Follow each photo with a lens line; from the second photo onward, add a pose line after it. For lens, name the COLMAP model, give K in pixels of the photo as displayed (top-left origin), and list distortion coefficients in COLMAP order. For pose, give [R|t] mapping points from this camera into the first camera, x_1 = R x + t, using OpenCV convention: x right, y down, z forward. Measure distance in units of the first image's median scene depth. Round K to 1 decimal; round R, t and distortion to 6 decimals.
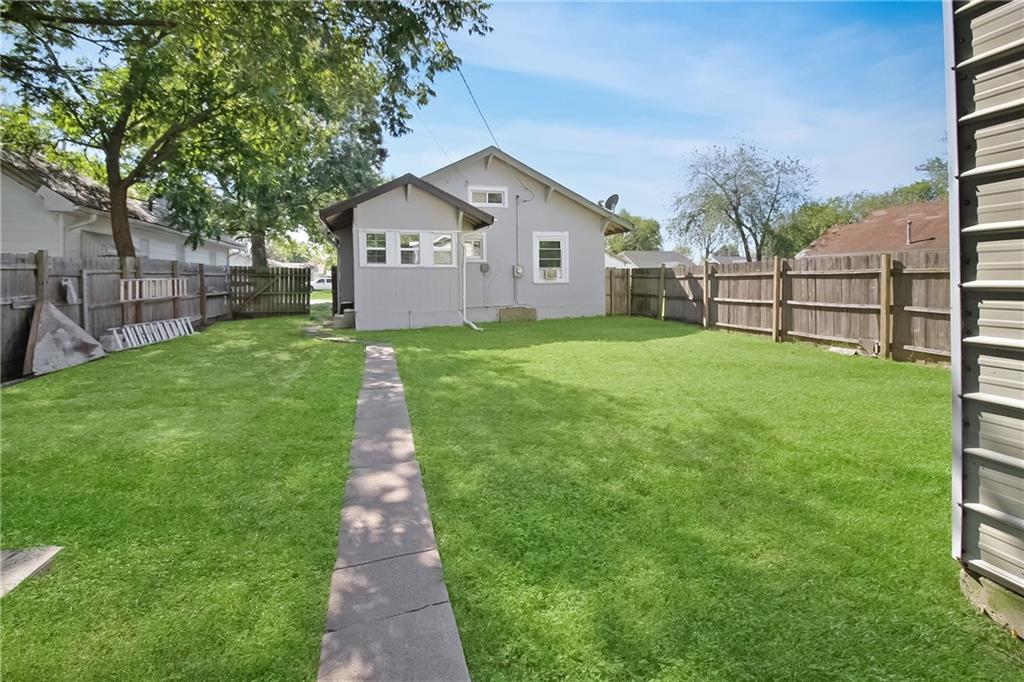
lens RADIAL K [[499.0, 0, 520.5], [0, 499.0, 337.4], [0, 0, 1]] dist [-0.016552, -0.000919]
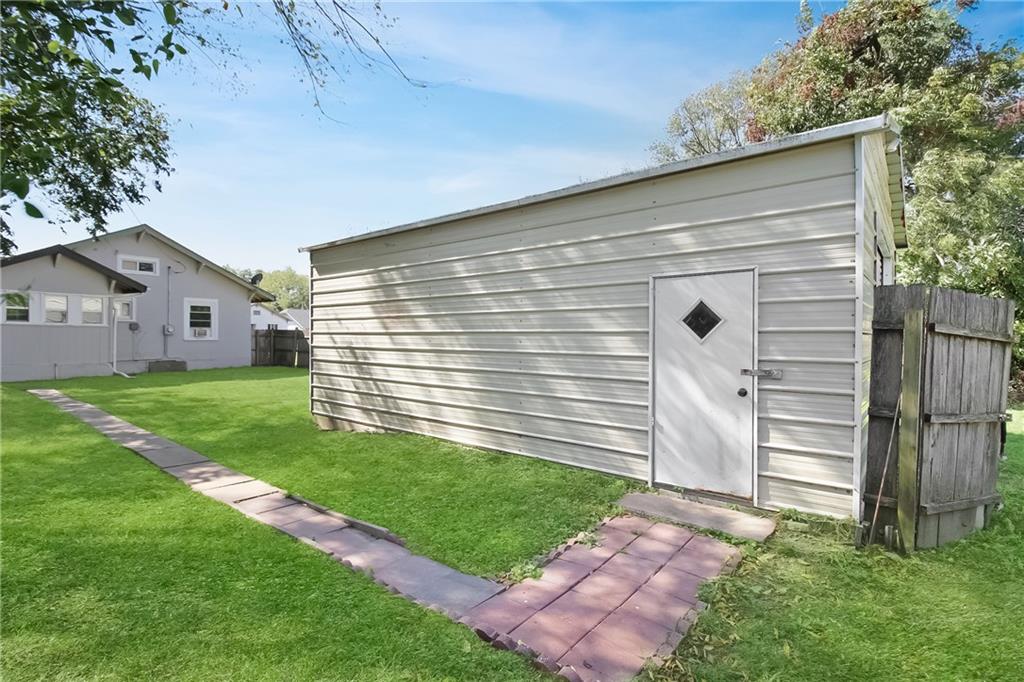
lens RADIAL K [[499.0, 0, 520.5], [0, 499.0, 337.4], [0, 0, 1]] dist [-0.016552, -0.000919]
pose [[0.810751, 0.013256, 0.585240, -0.014941], [0.052708, 0.994030, -0.095533, 0.041499], [-0.583013, 0.108301, 0.805212, -0.432352]]
